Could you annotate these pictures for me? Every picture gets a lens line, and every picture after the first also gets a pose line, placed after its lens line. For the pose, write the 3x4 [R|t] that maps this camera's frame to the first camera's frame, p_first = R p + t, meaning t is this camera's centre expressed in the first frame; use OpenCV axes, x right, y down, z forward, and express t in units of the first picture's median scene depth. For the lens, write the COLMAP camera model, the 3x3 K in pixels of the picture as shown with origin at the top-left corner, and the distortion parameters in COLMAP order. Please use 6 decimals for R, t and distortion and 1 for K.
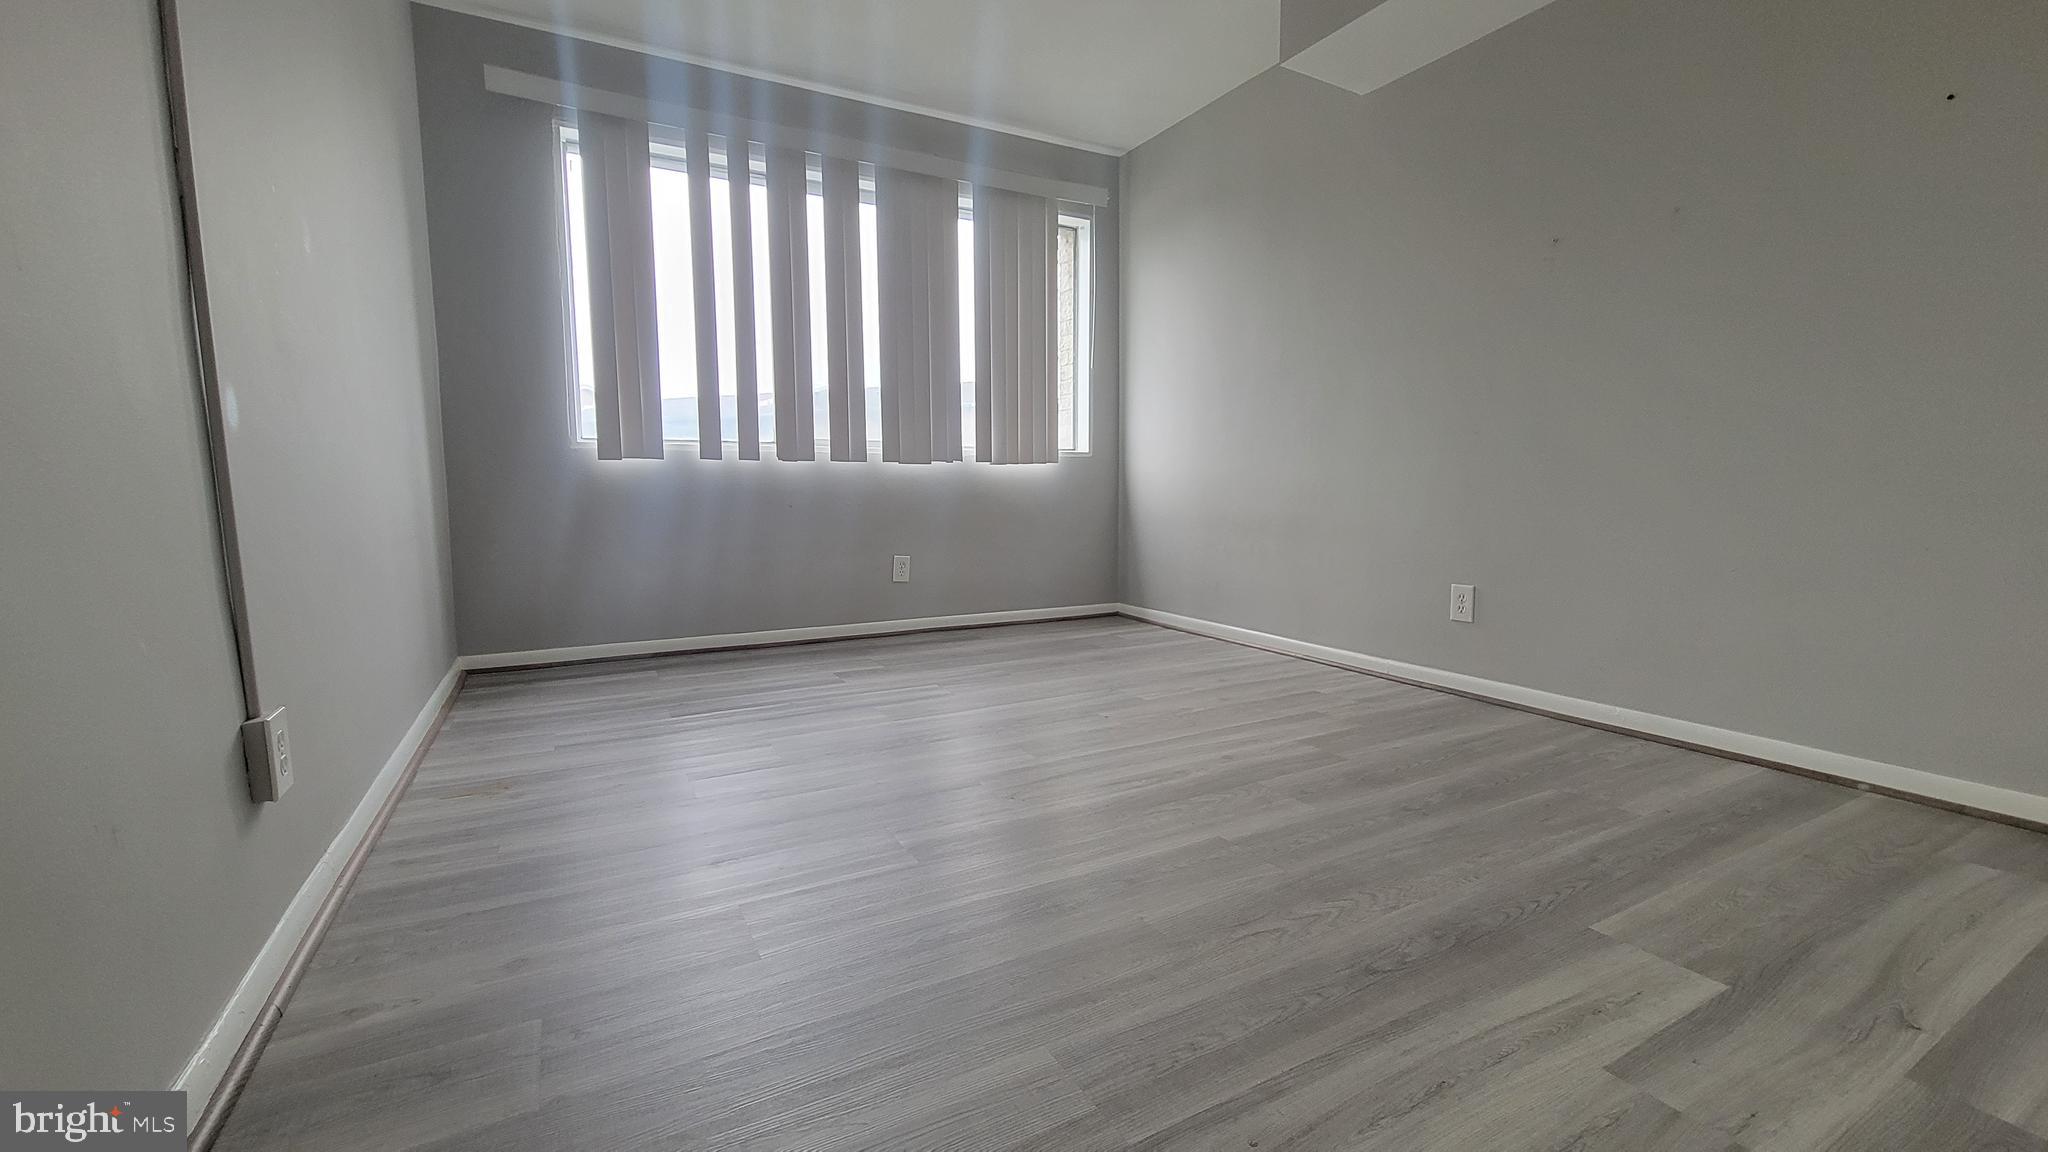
lens RADIAL K [[832.5, 0, 1033.6], [0, 832.5, 576.7], [0, 0, 1]] dist [0.013746, -0.009142]
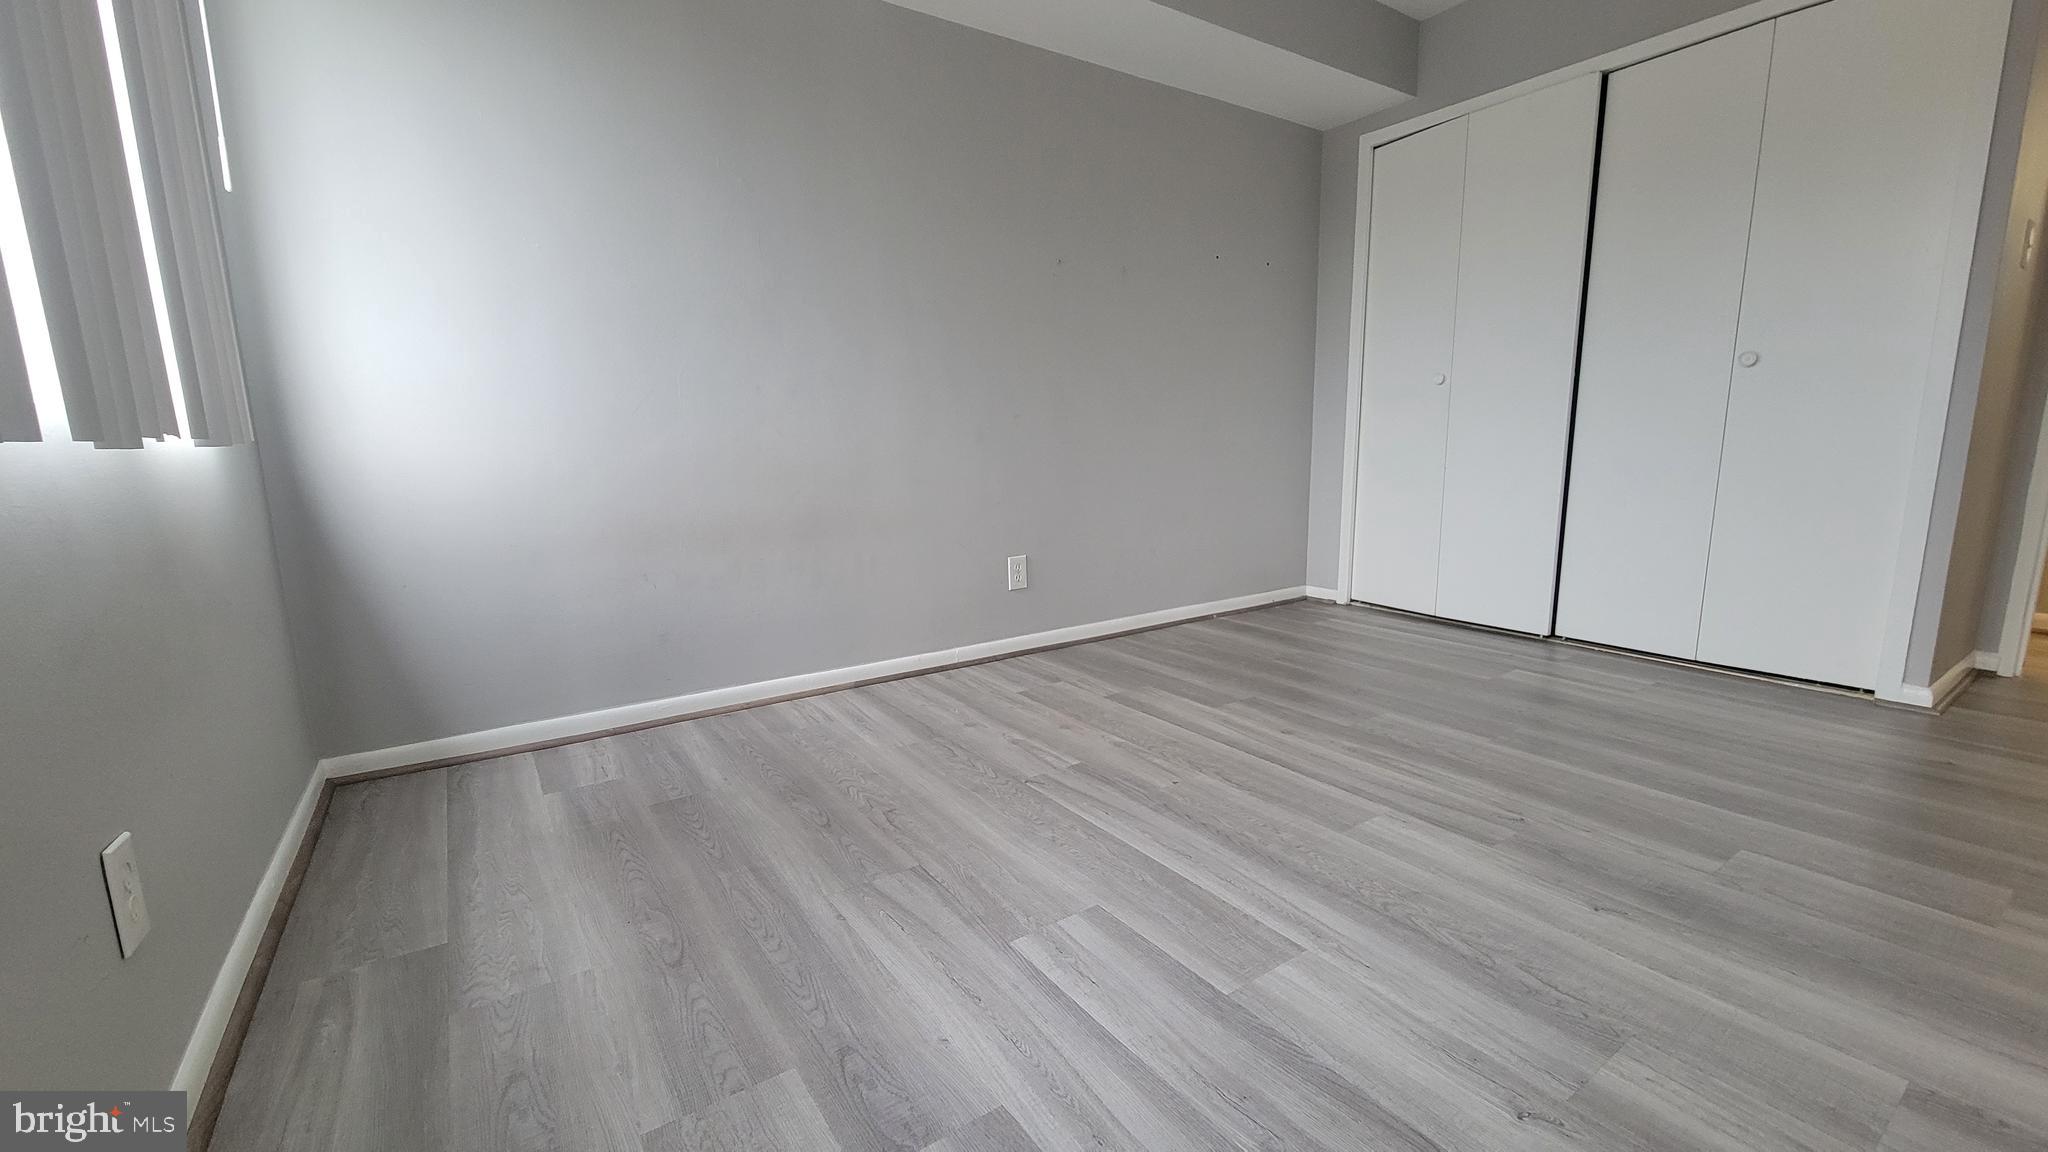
lens RADIAL K [[825.8, 0, 1032.2], [0, 825.8, 582.8], [0, 0, 1]] dist [0.010717, -0.006107]
pose [[-0.092876, -0.169931, 0.981070, -0.710420], [0.125439, 0.975481, 0.180838, -0.190600], [-0.987744, 0.139860, -0.069282, 1.337013]]
